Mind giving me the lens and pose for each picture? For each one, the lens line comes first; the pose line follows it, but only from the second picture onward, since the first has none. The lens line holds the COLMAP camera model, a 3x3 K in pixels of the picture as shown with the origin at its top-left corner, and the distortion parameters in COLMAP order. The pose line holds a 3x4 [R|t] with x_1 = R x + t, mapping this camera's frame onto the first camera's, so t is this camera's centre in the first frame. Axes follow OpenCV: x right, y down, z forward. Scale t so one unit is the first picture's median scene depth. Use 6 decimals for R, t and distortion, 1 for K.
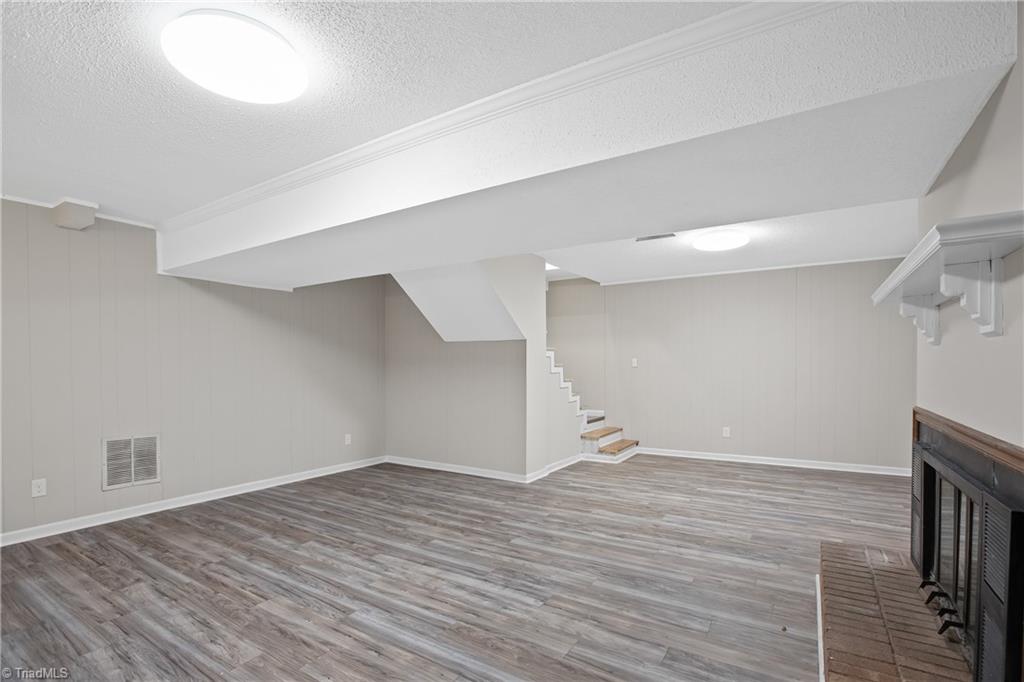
lens RADIAL K [[468.6, 0, 511.0], [0, 468.6, 347.1], [0, 0, 1]] dist [-0.053351, 0.019009]
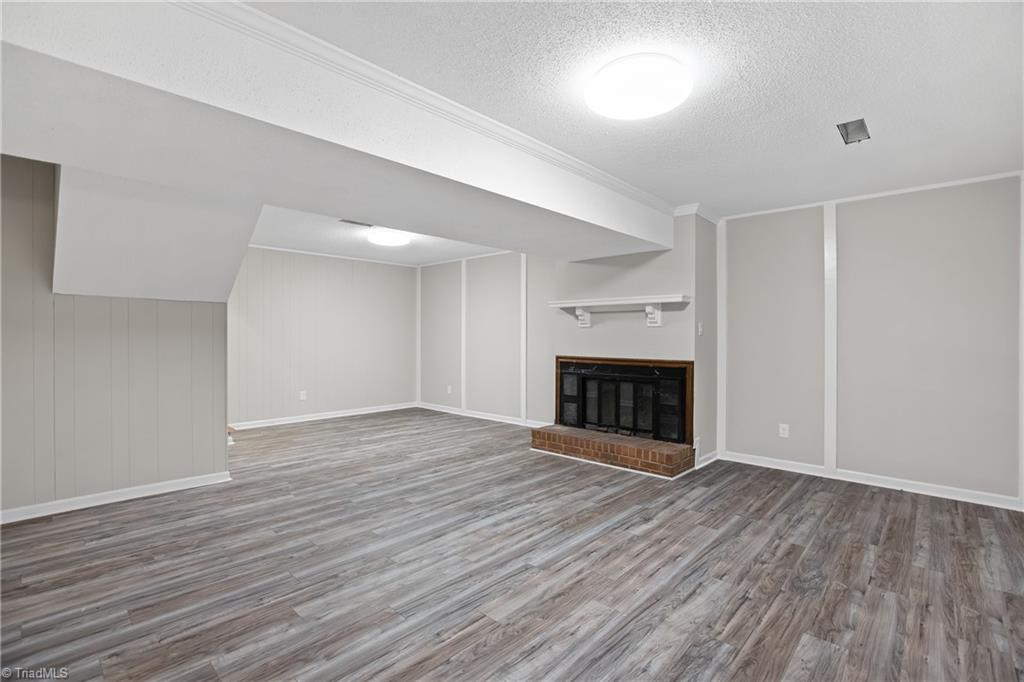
lens RADIAL K [[498.5, 0, 497.2], [0, 498.5, 337.0], [0, 0, 1]] dist [-0.054024, 0.030032]
pose [[0.184643, 0.001047, 0.982805, -1.014306], [-0.046448, 0.998891, 0.007662, 0.035726], [-0.981707, -0.047064, 0.184487, 0.613587]]
